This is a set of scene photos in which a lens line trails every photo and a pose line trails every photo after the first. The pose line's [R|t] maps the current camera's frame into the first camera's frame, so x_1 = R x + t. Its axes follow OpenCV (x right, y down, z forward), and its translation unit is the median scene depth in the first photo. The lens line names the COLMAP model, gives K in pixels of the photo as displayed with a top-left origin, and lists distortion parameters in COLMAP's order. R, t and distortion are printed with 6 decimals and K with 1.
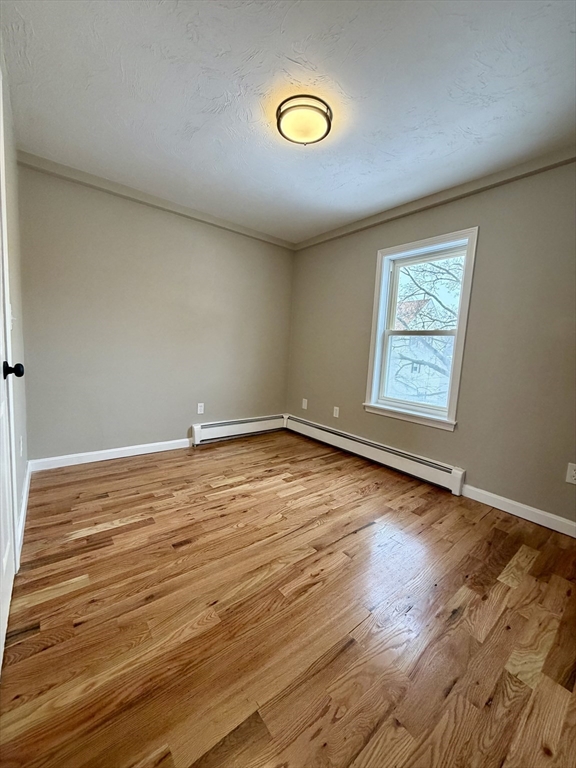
lens RADIAL K [[304.8, 0, 291.0], [0, 304.8, 383.2], [0, 0, 1]] dist [-0.002242, 0.000633]
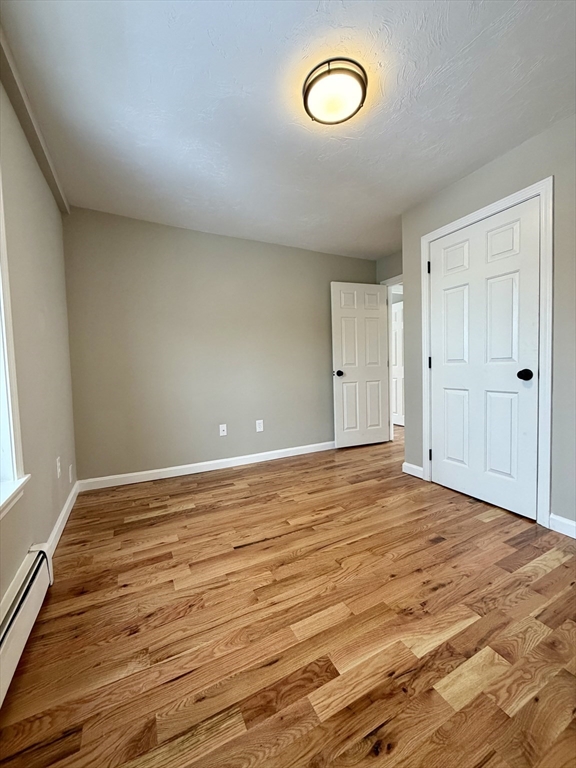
lens RADIAL K [[304.8, 0, 288.8], [0, 304.8, 382.5], [0, 0, 1]] dist [-0.002242, 0.000633]
pose [[-0.976591, -0.041892, 0.210985, -0.043701], [-0.004491, 0.984609, 0.174715, -0.165399], [-0.215057, 0.169677, -0.961748, 1.707269]]
